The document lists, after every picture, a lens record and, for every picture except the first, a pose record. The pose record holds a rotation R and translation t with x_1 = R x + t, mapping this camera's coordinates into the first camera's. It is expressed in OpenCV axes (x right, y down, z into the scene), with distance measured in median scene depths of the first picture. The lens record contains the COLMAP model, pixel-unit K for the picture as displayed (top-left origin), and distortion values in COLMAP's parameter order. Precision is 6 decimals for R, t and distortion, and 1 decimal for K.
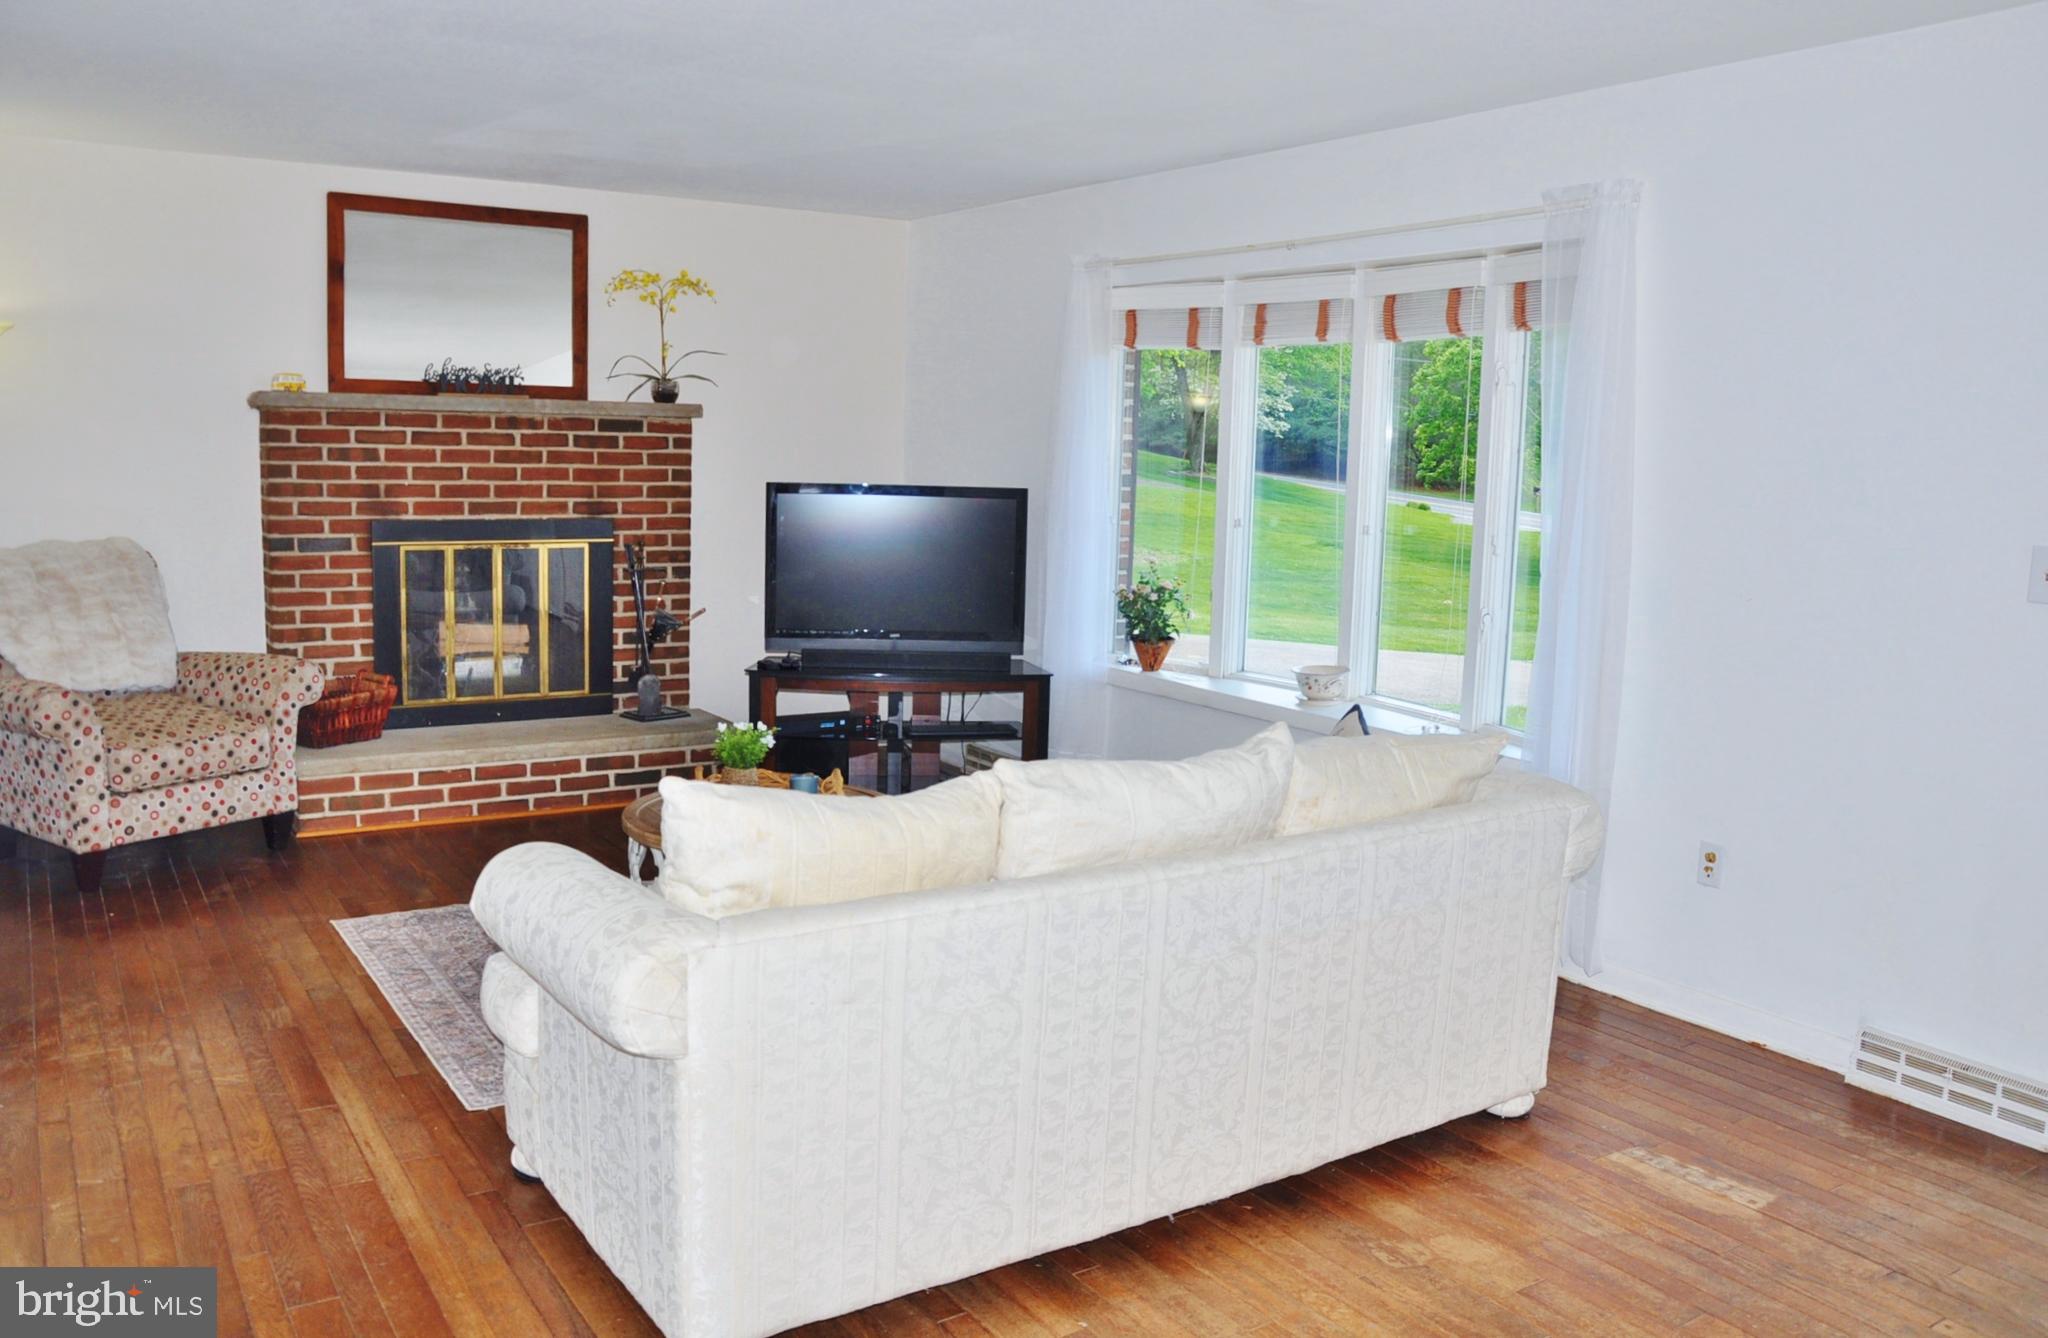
lens RADIAL K [[1595.6, 0, 1024.0], [0, 1595.6, 669.0], [0, 0, 1]] dist [-0.147654, 0.099629]
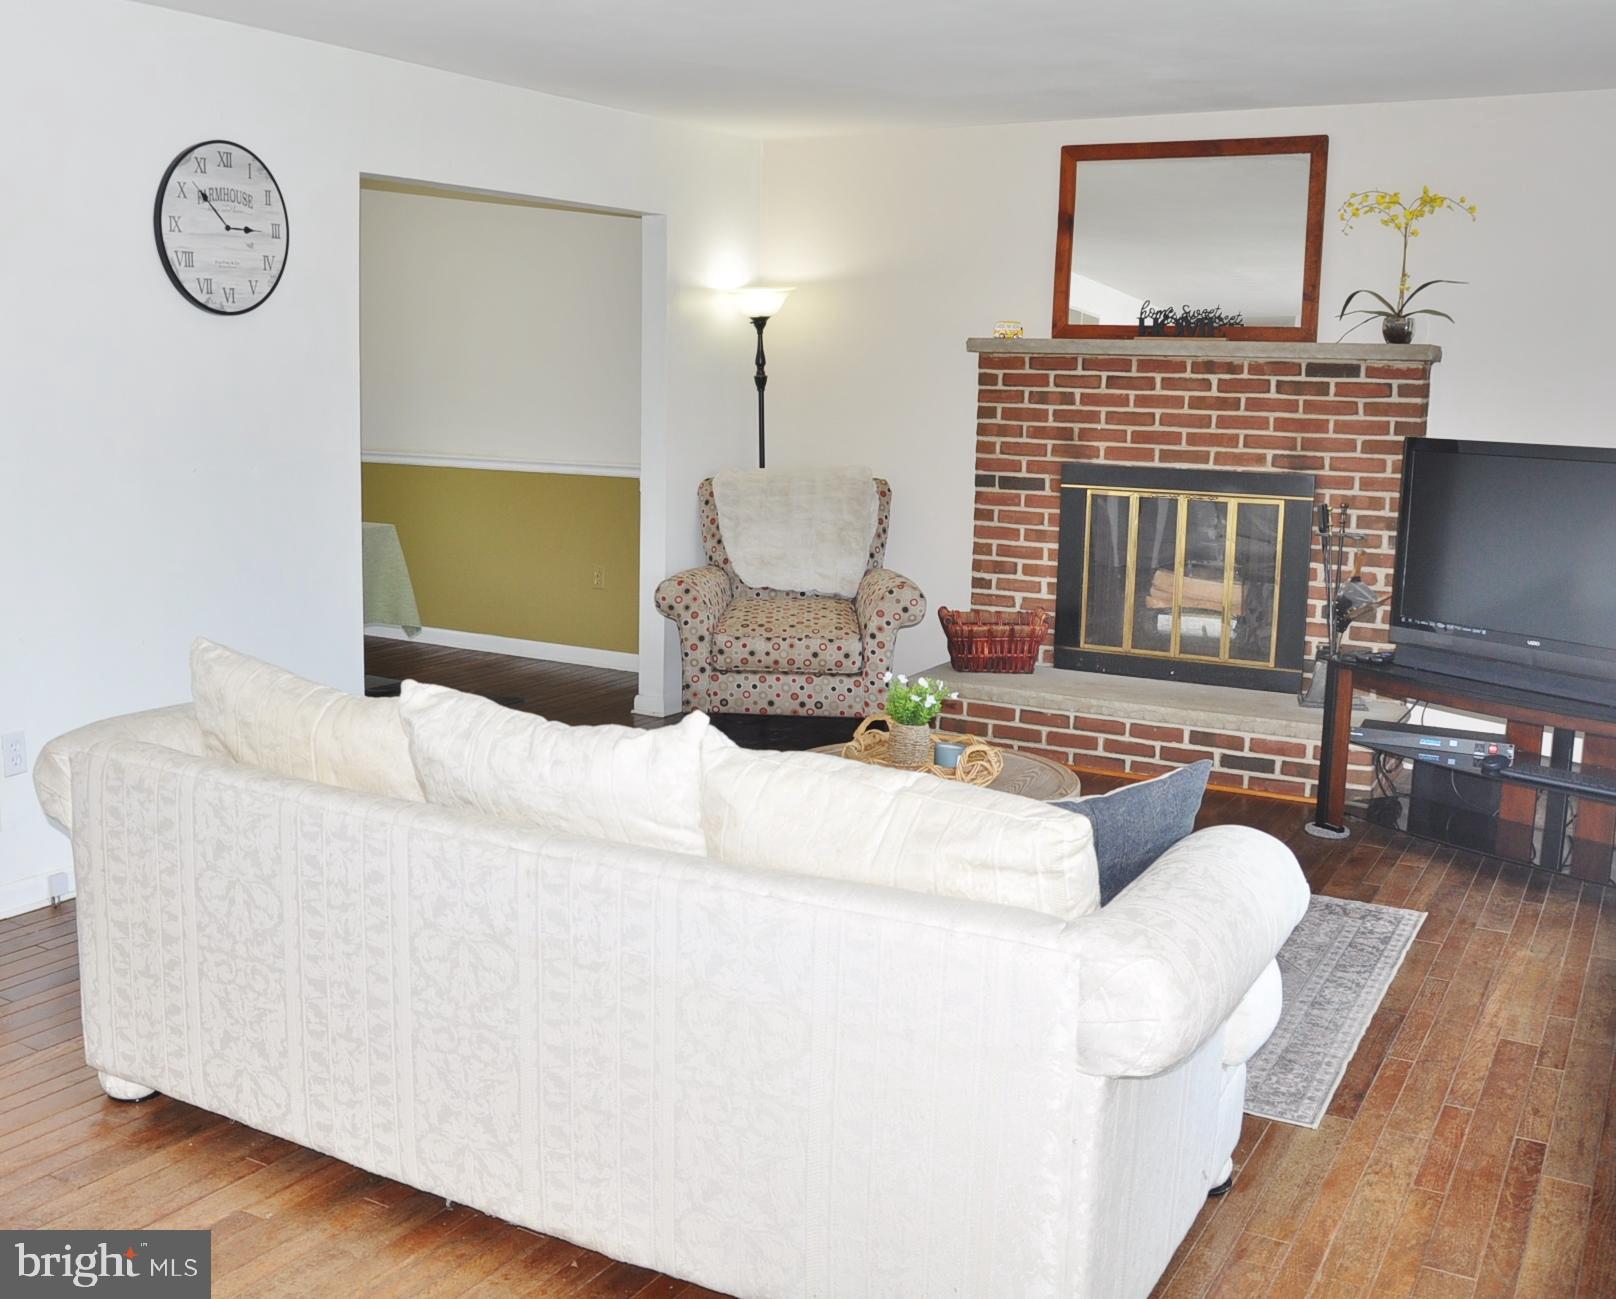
lens RADIAL K [[1664.6, 0, 667.4], [0, 1664.6, 595.1], [0, 0, 1]] dist [-0.132306, 0.048180]
pose [[0.405662, 0.100539, -0.908477, 0.467154], [-0.125441, 0.990651, 0.053620, -0.034796], [0.905374, 0.092208, 0.414482, 0.324094]]
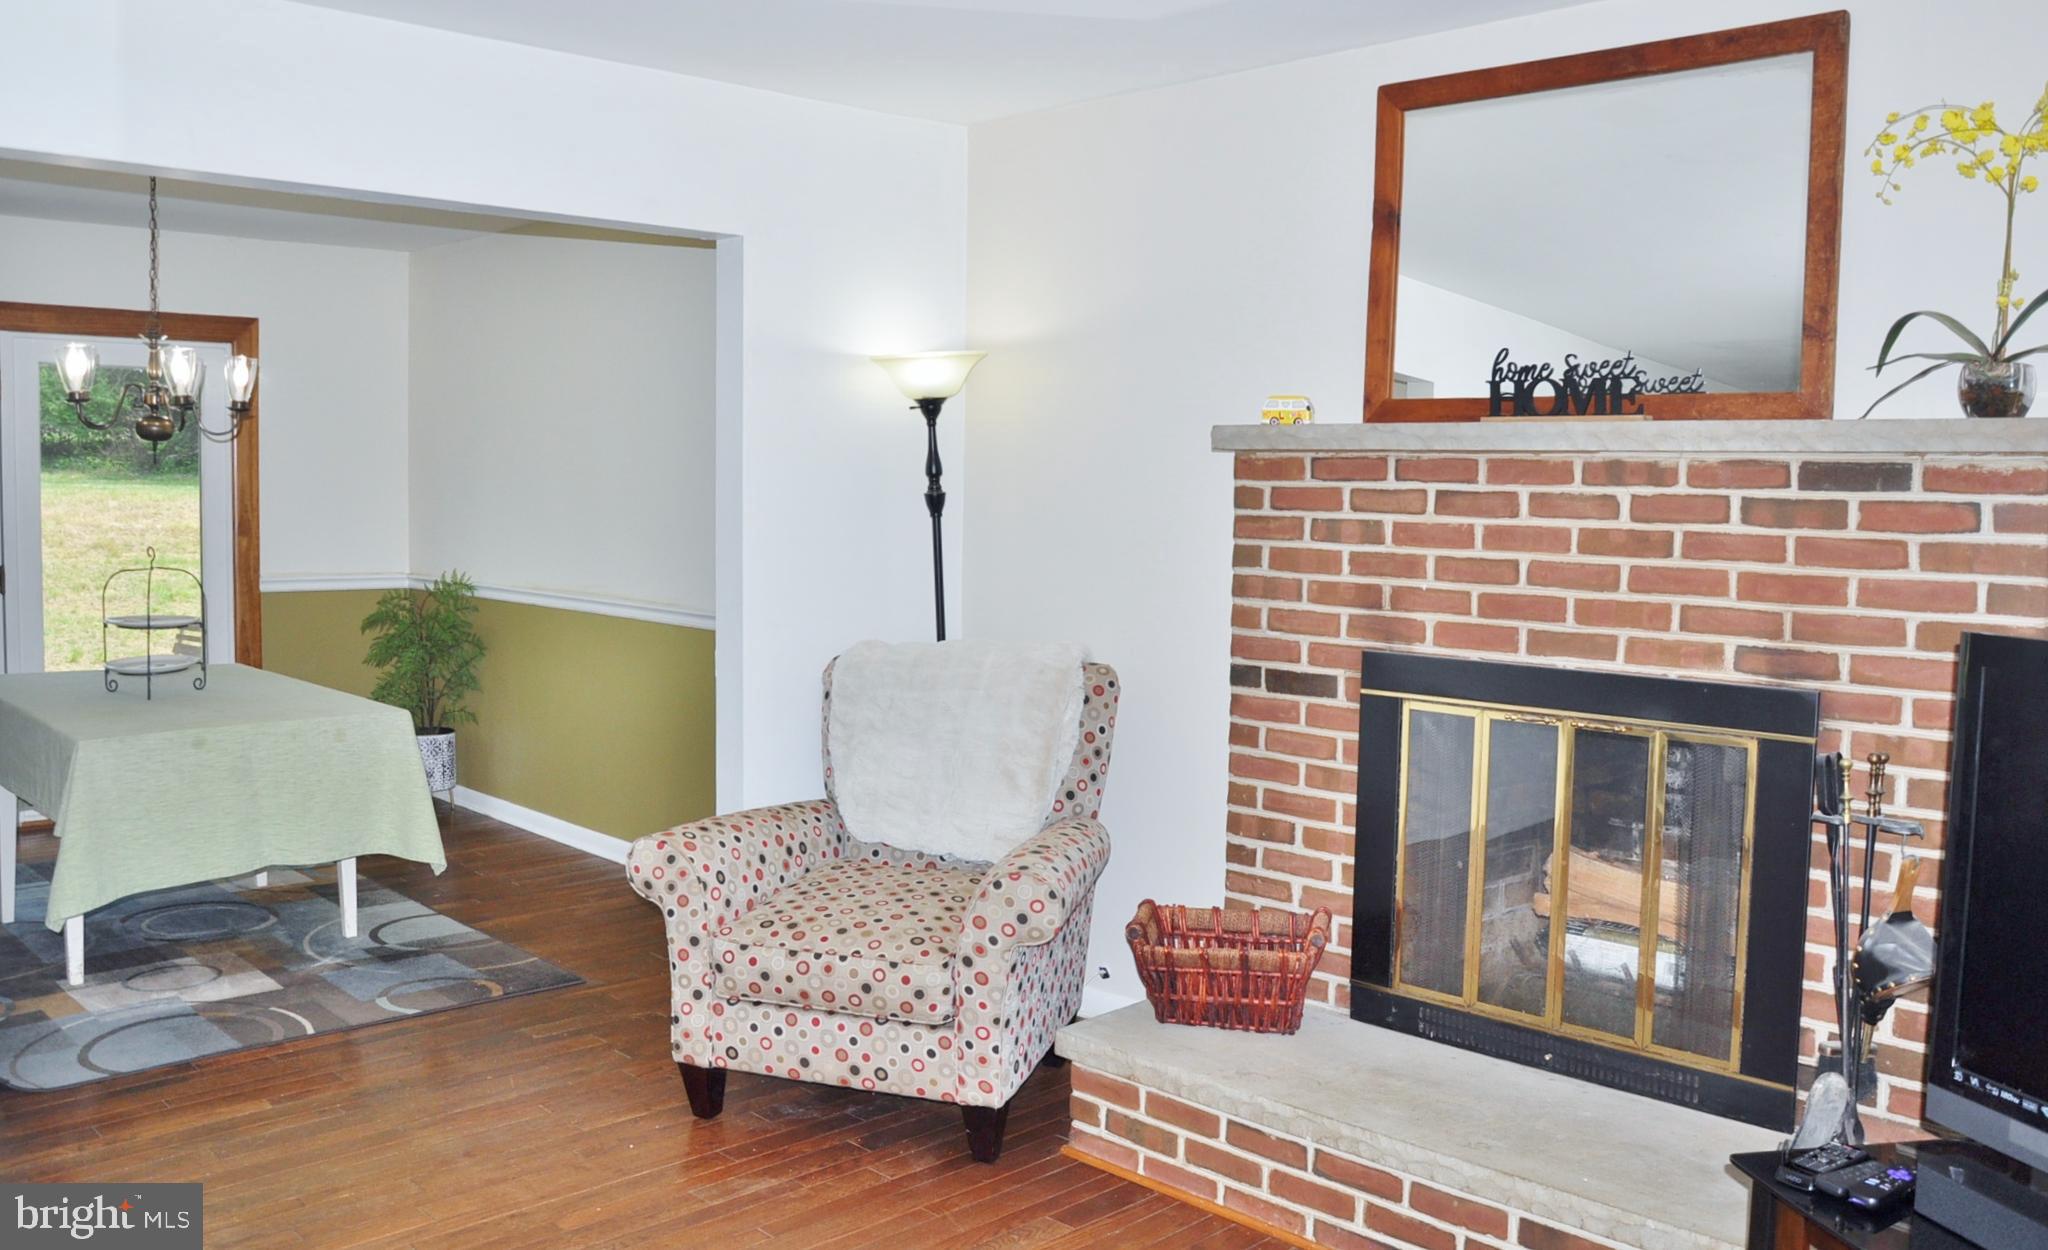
lens RADIAL K [[1651.9, 0, 1024.3], [0, 1651.9, 588.5], [0, 0, 1]] dist [-0.160697, 0.108856]
pose [[0.197173, 0.036390, -0.979693, 0.132480], [-0.141065, 0.989965, 0.008381, -0.104507], [0.970167, 0.136548, 0.200327, 0.759720]]
